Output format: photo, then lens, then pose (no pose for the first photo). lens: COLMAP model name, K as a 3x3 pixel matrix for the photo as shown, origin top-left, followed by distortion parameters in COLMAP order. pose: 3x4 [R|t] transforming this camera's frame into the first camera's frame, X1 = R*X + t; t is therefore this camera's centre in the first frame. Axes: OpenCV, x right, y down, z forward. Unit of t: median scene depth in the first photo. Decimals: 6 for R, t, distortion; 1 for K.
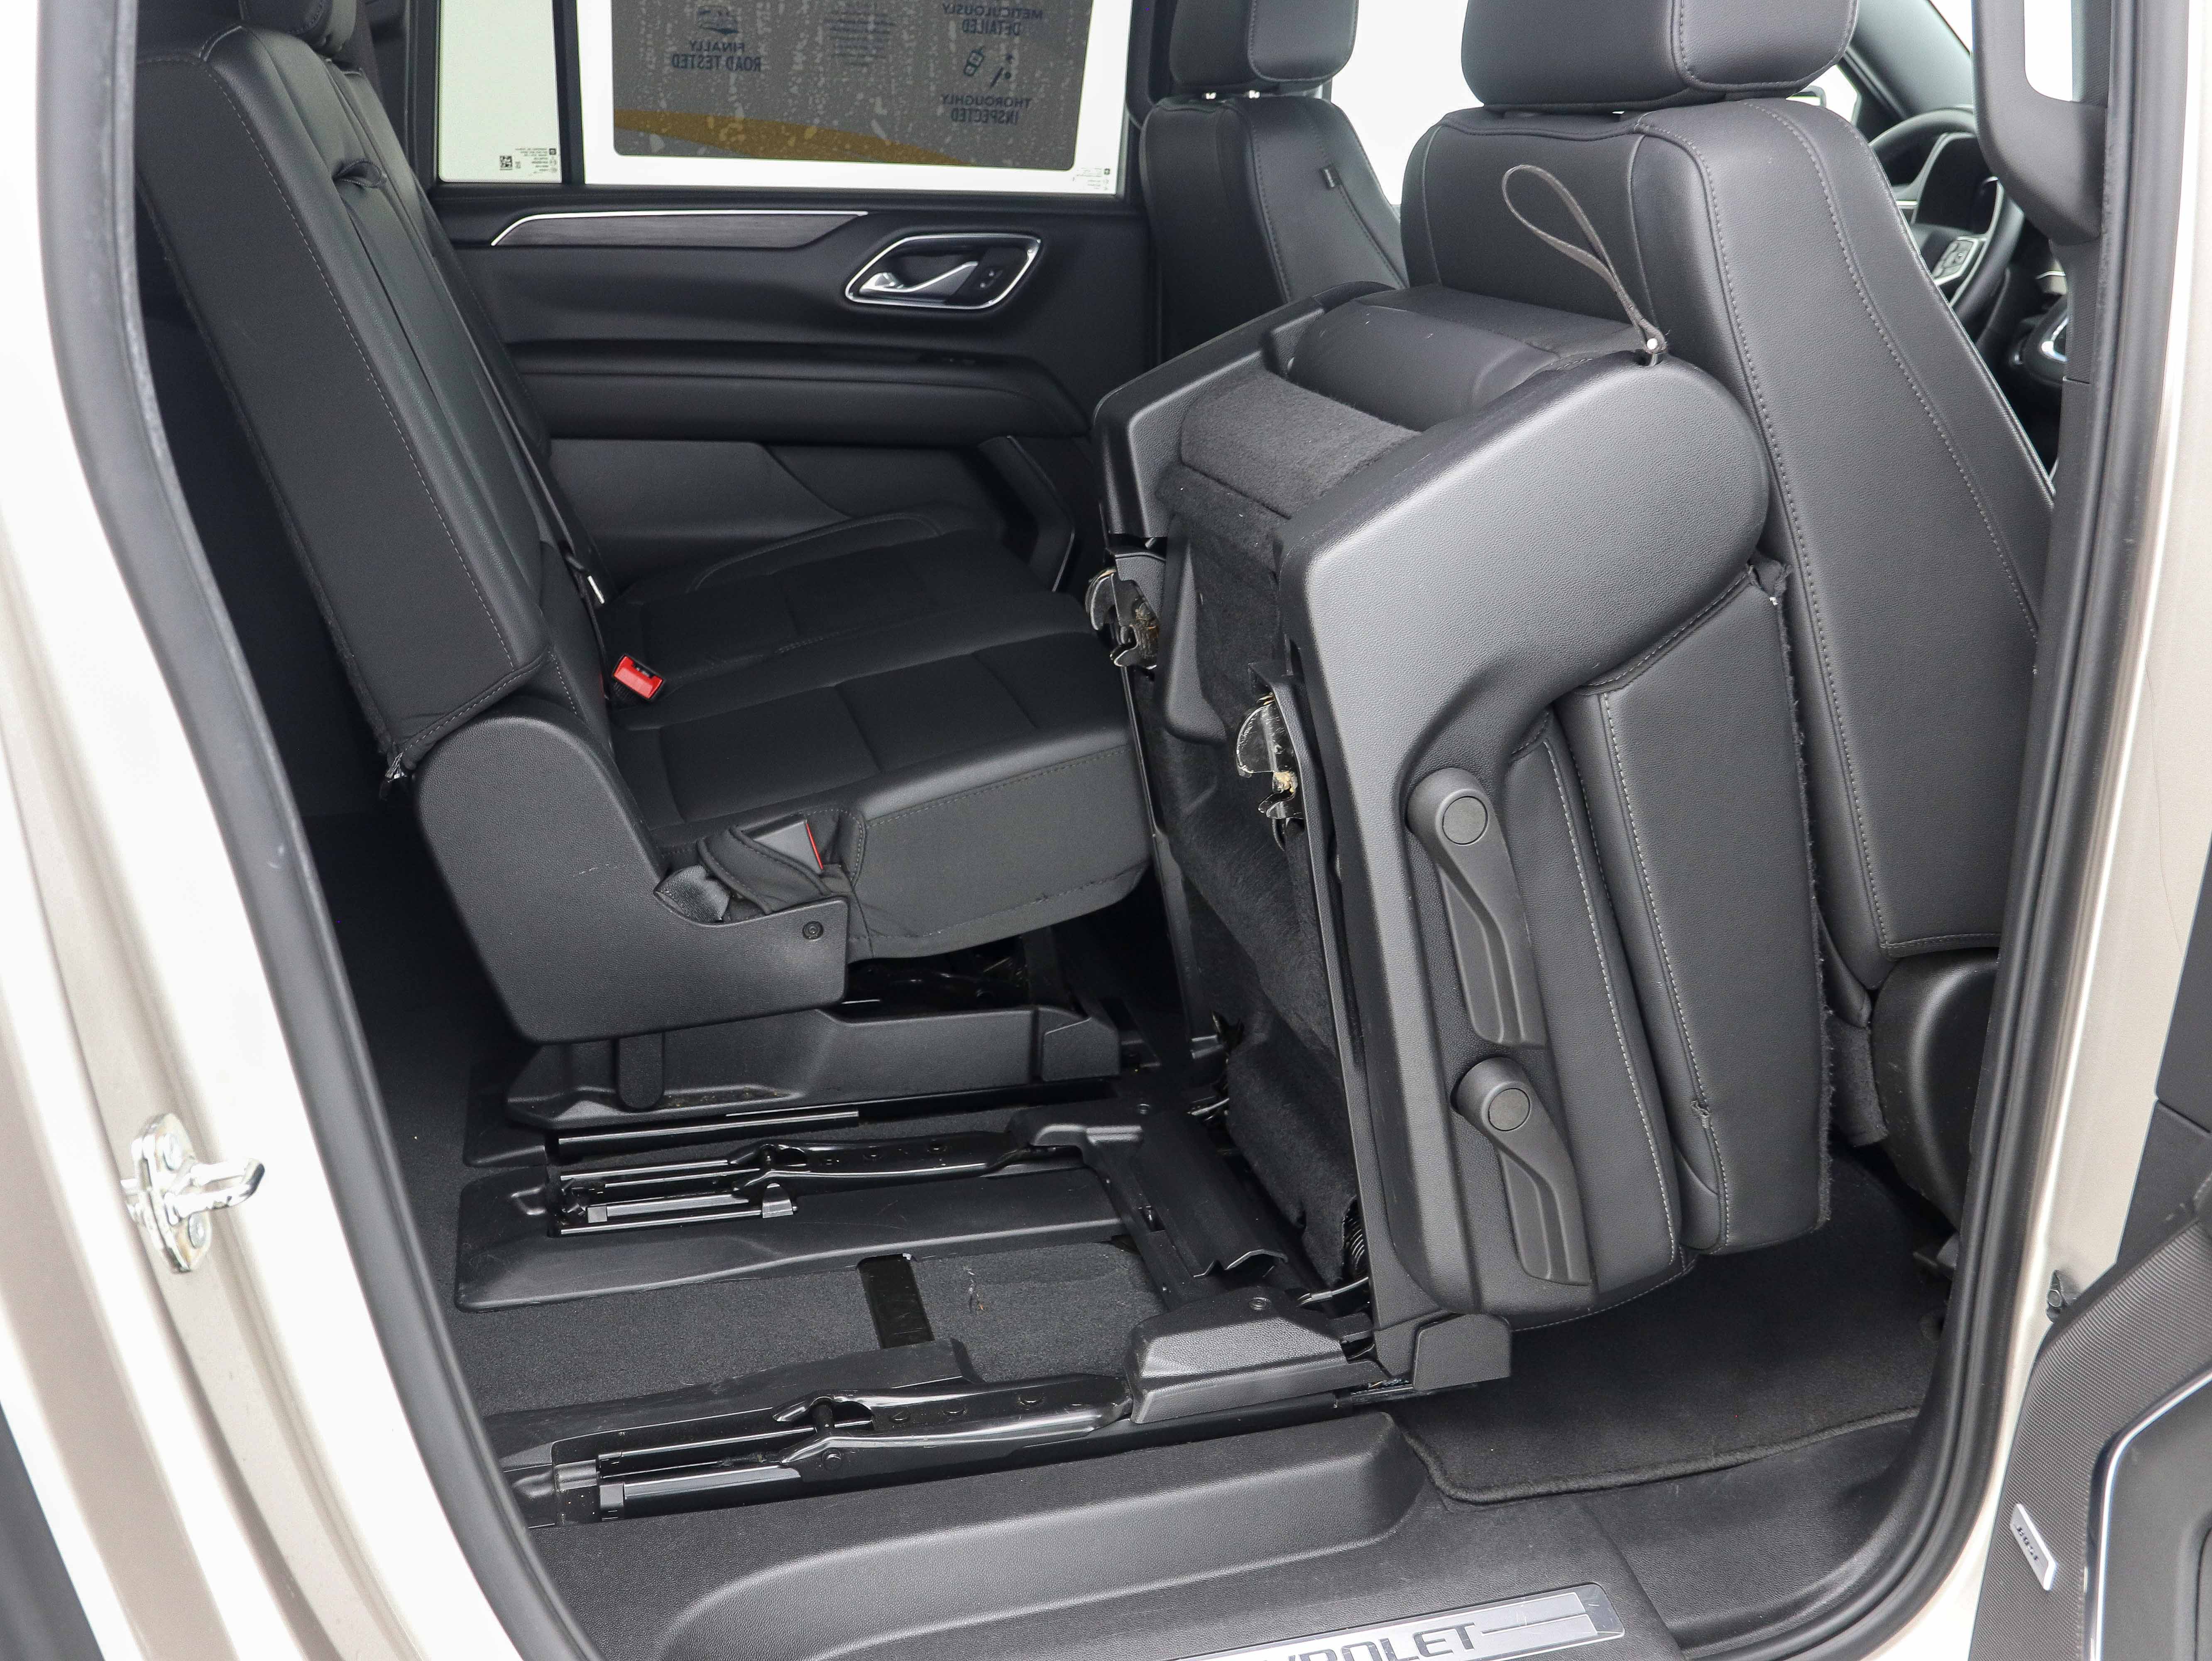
lens RADIAL K [[1952.6, 0, 1108.0], [0, 1952.6, 844.7], [0, 0, 1]] dist [-0.109993, 0.101436]
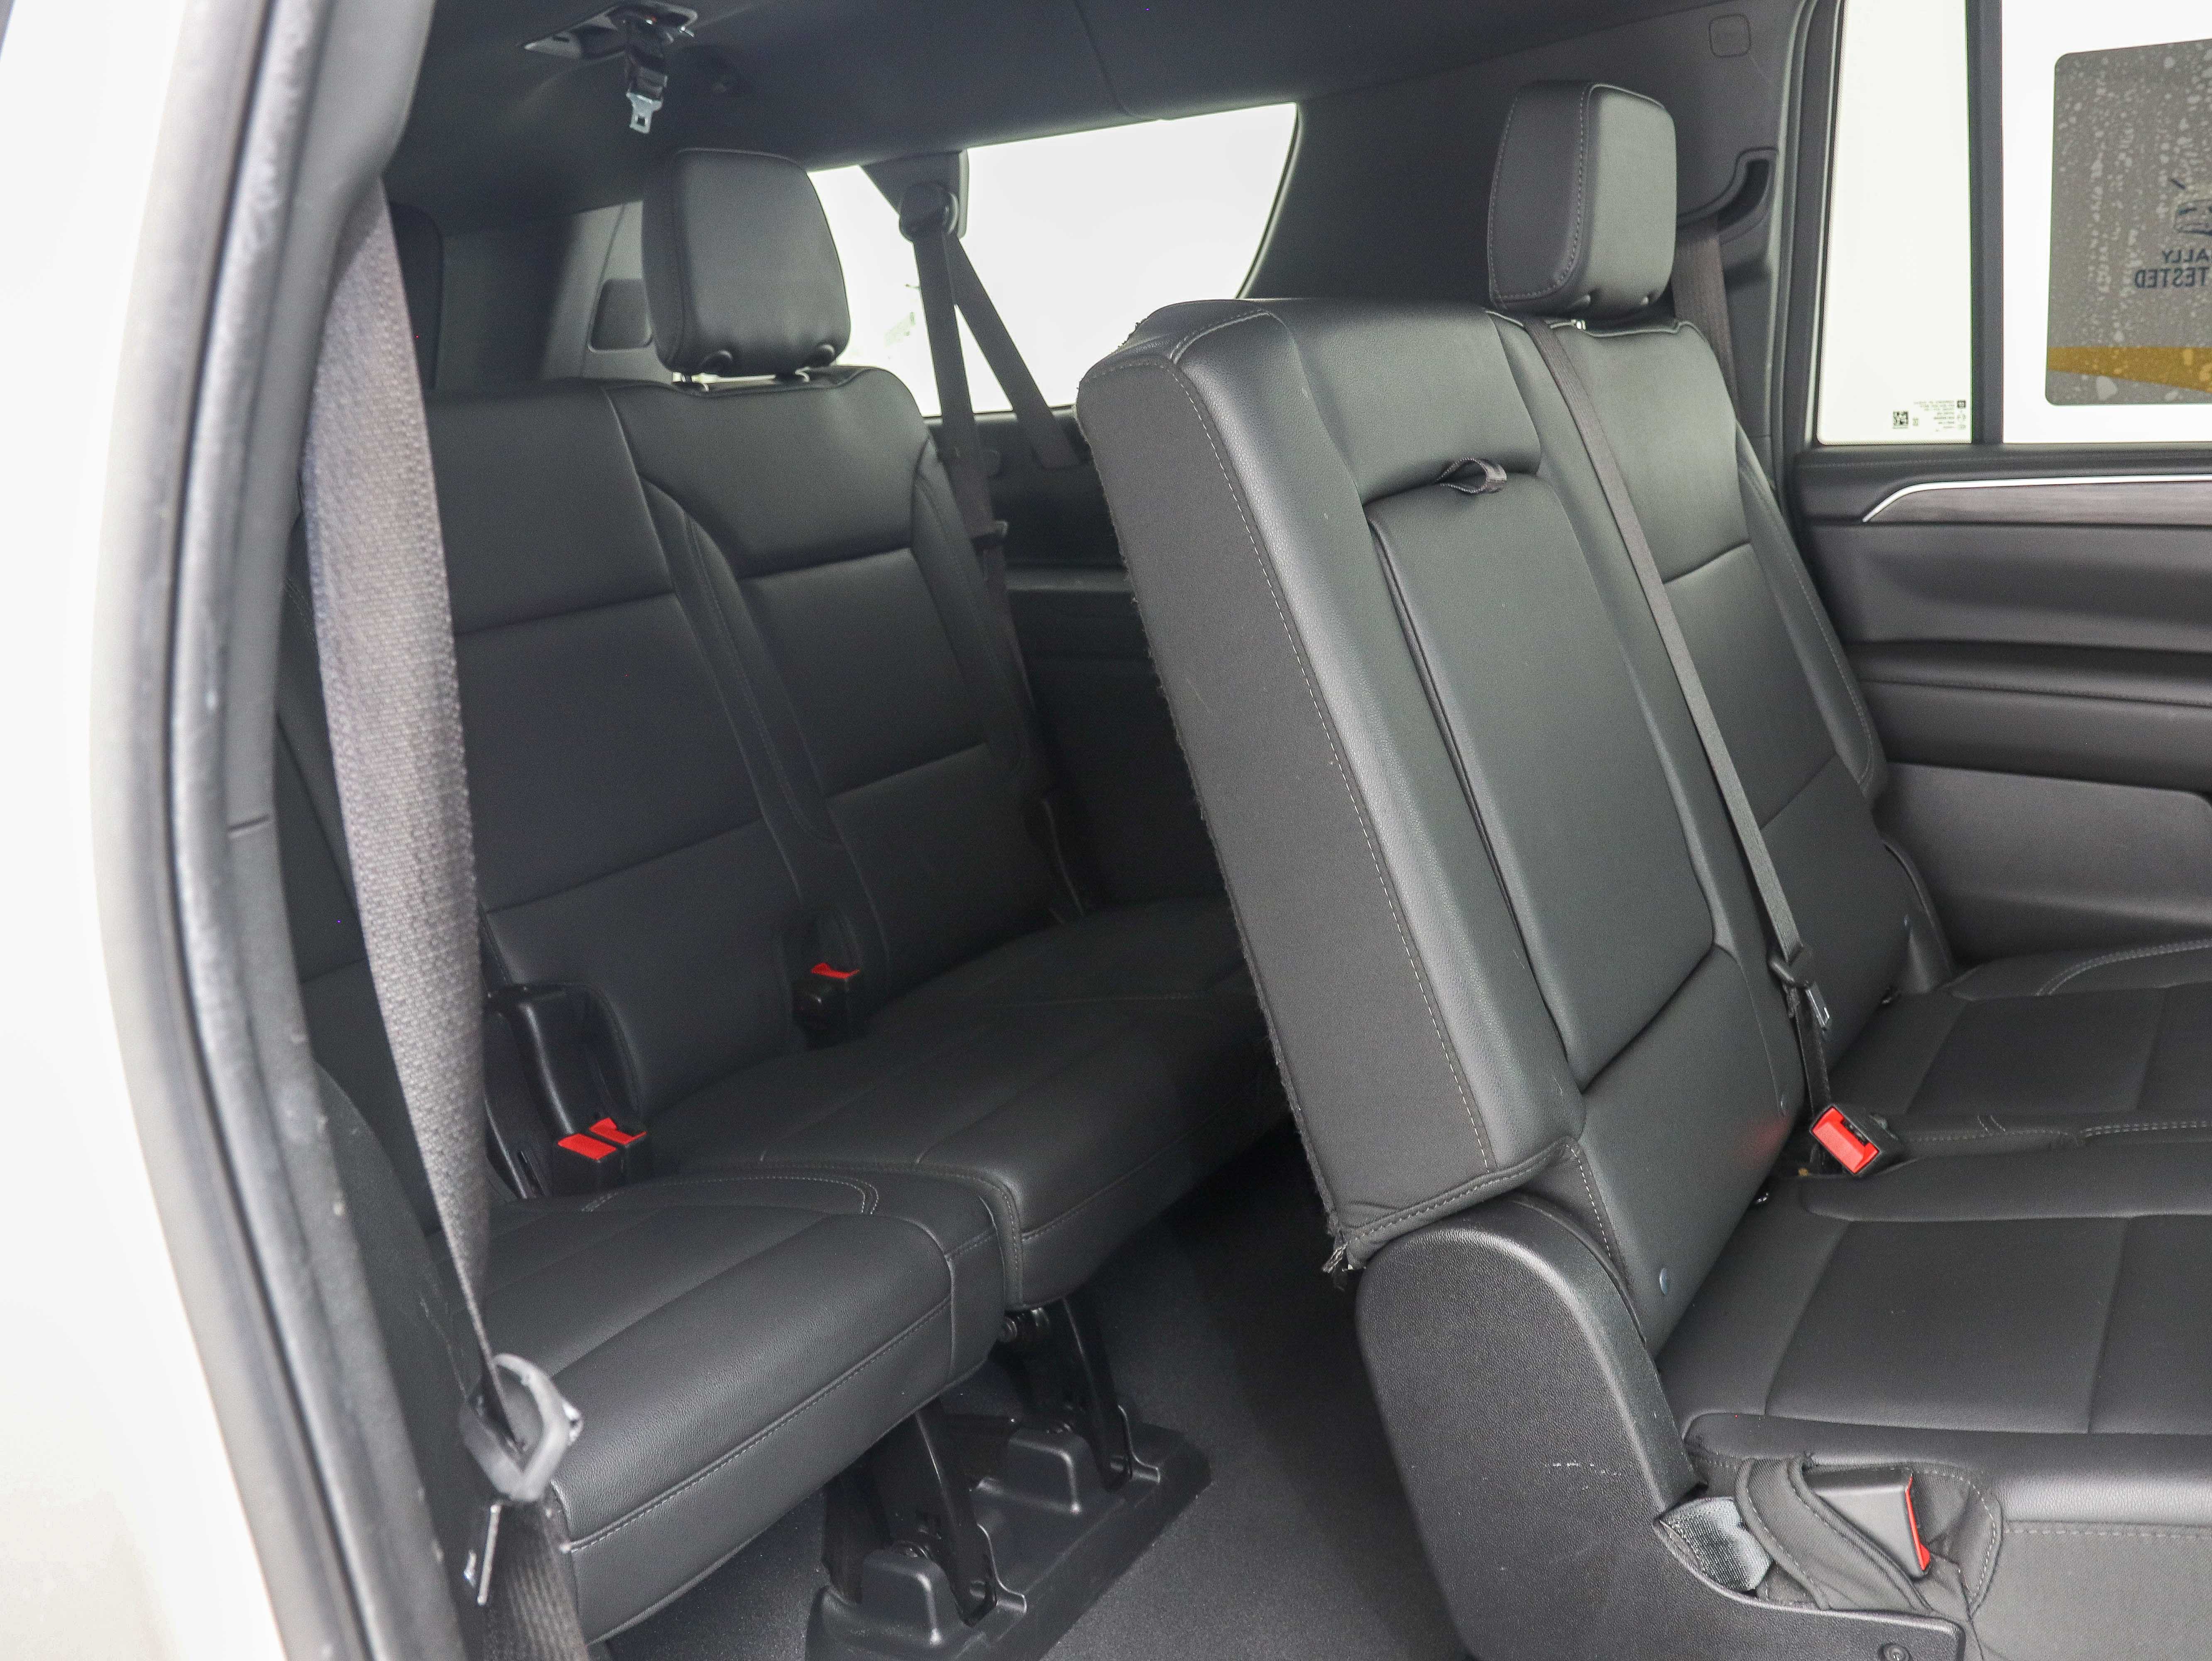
lens RADIAL K [[1952.6, 0, 1106.6], [0, 1952.6, 843.7], [0, 0, 1]] dist [-0.109993, 0.101436]
pose [[0.680303, 0.112217, -0.724289, 0.059882], [-0.187483, 0.981976, -0.023955, -0.100668], [0.708546, 0.152089, 0.689080, 0.239969]]
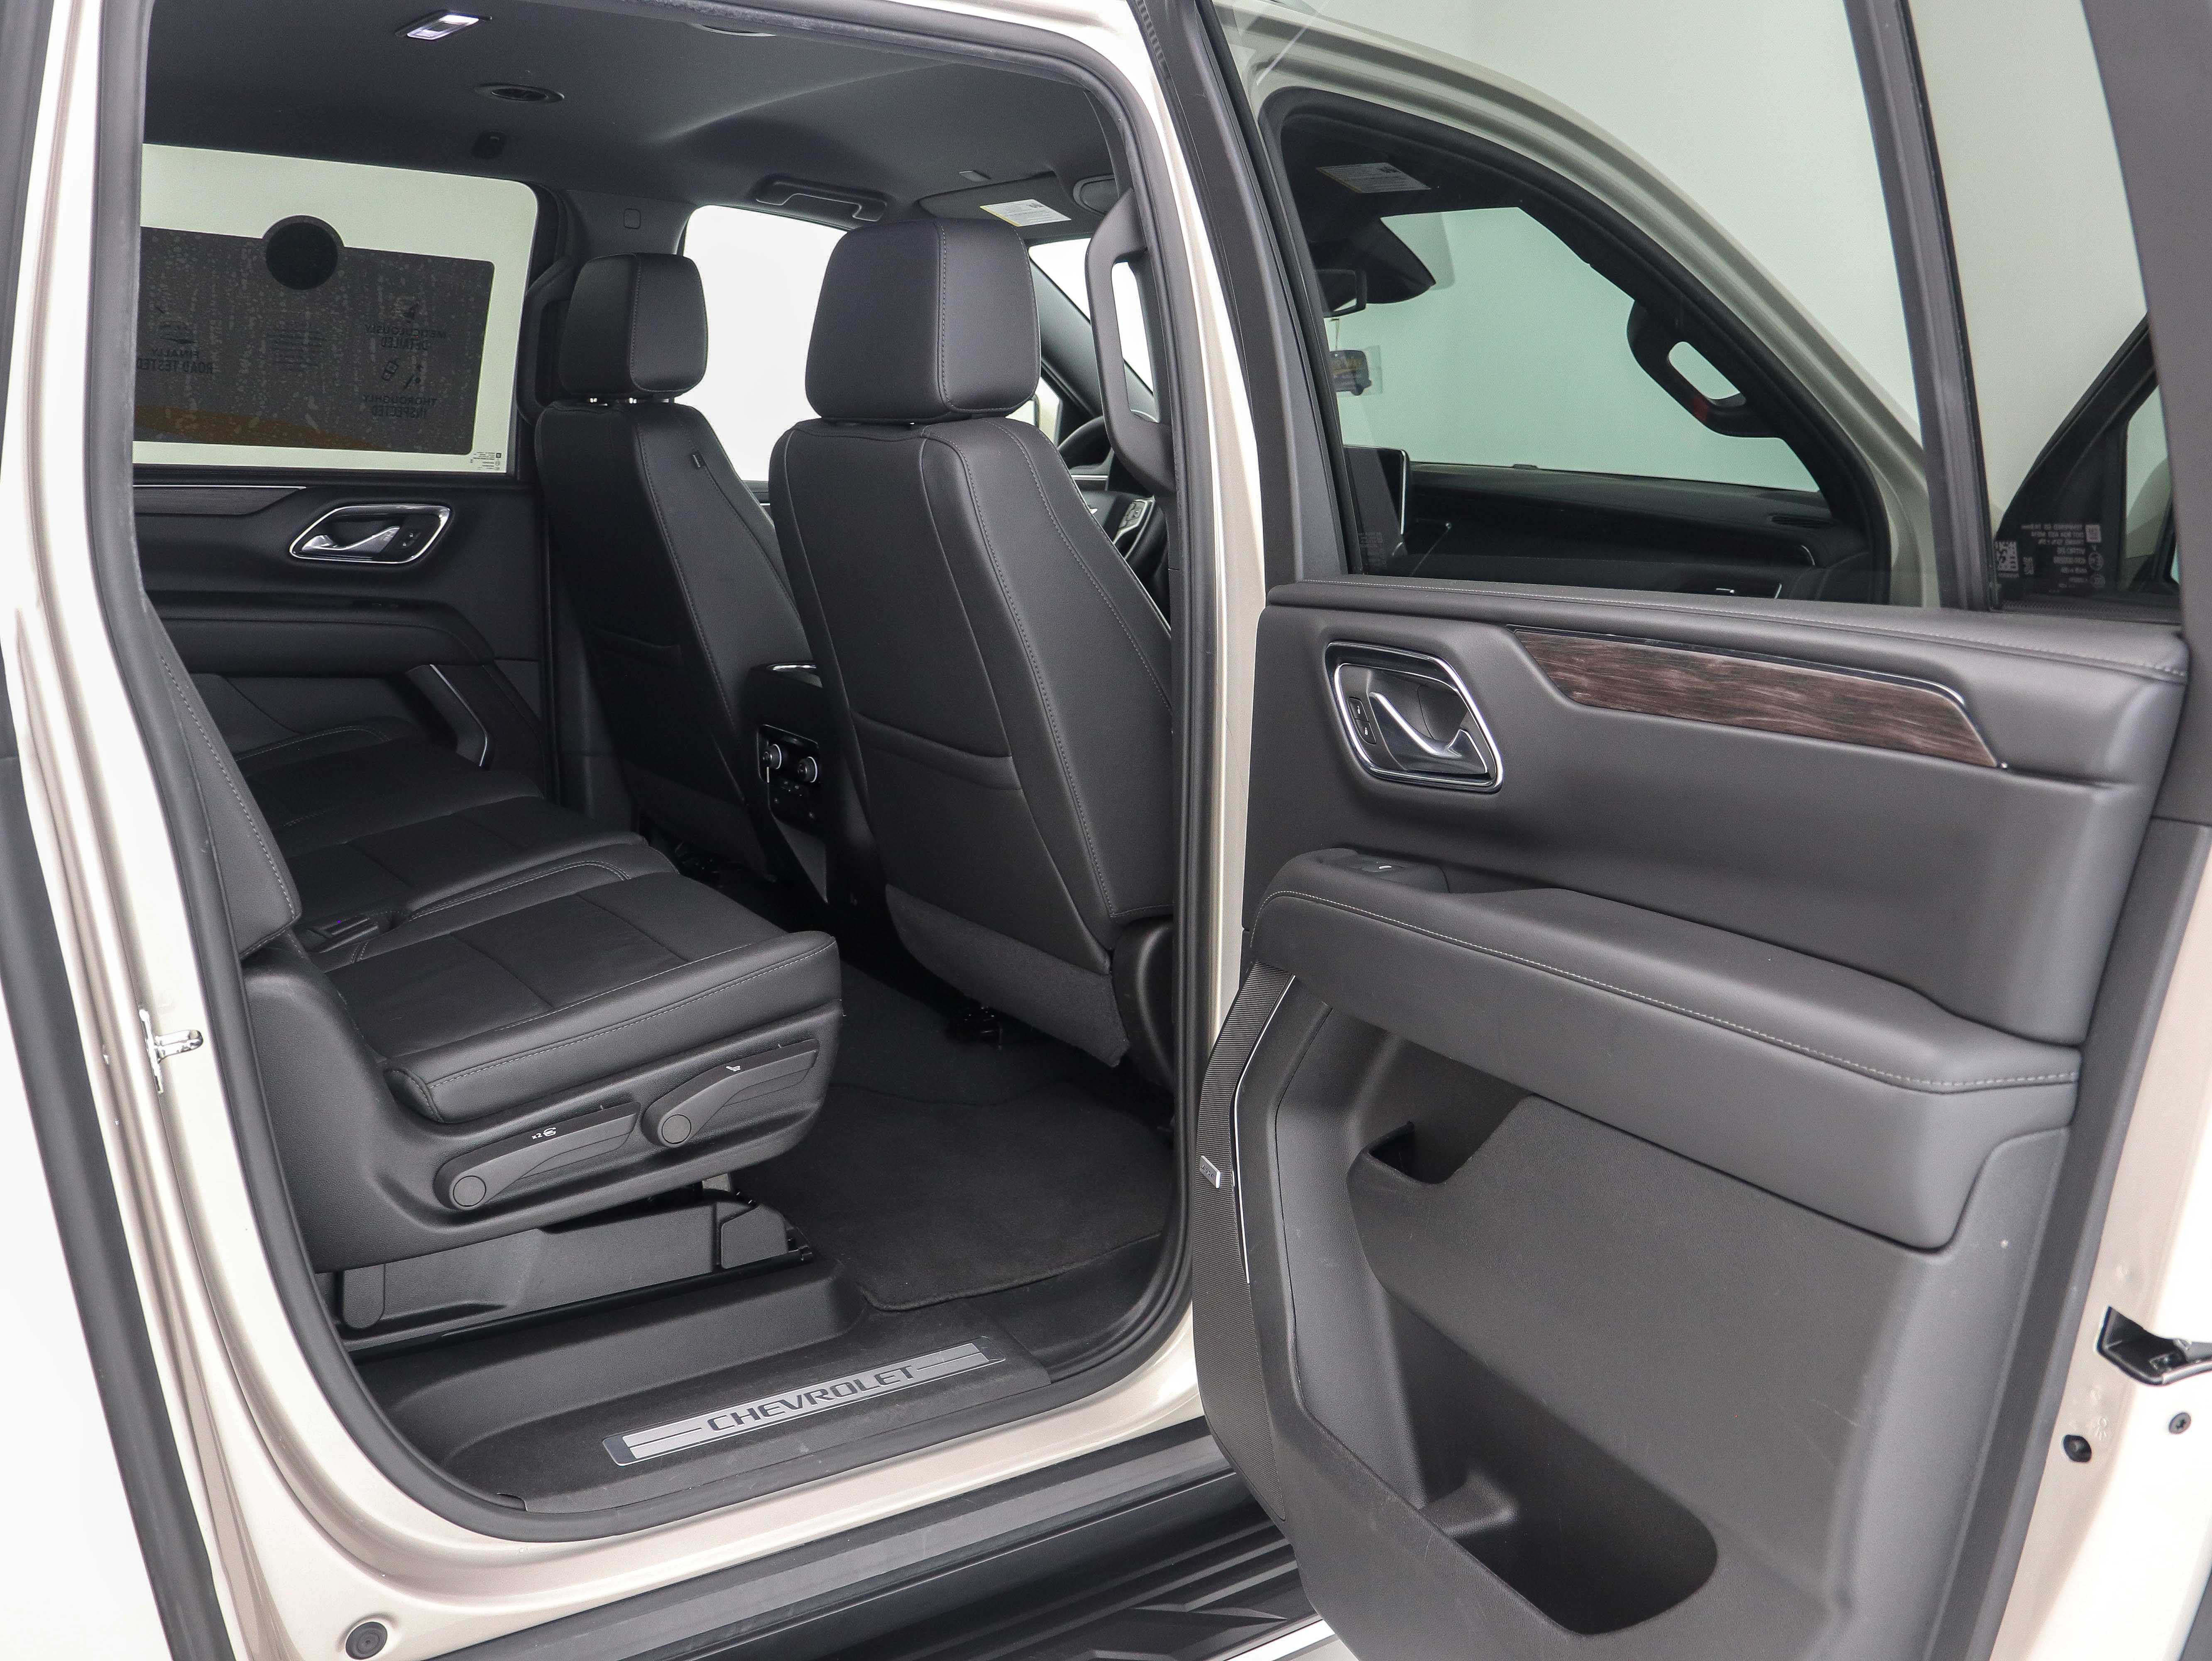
lens RADIAL K [[1952.6, 0, 1118.2], [0, 1952.6, 822.4], [0, 0, 1]] dist [-0.109993, 0.101436]
pose [[0.932084, -0.054434, 0.358129, -0.094934], [0.106111, 0.986306, -0.126255, 0.095836], [-0.346352, 0.155682, 0.925096, -0.286640]]
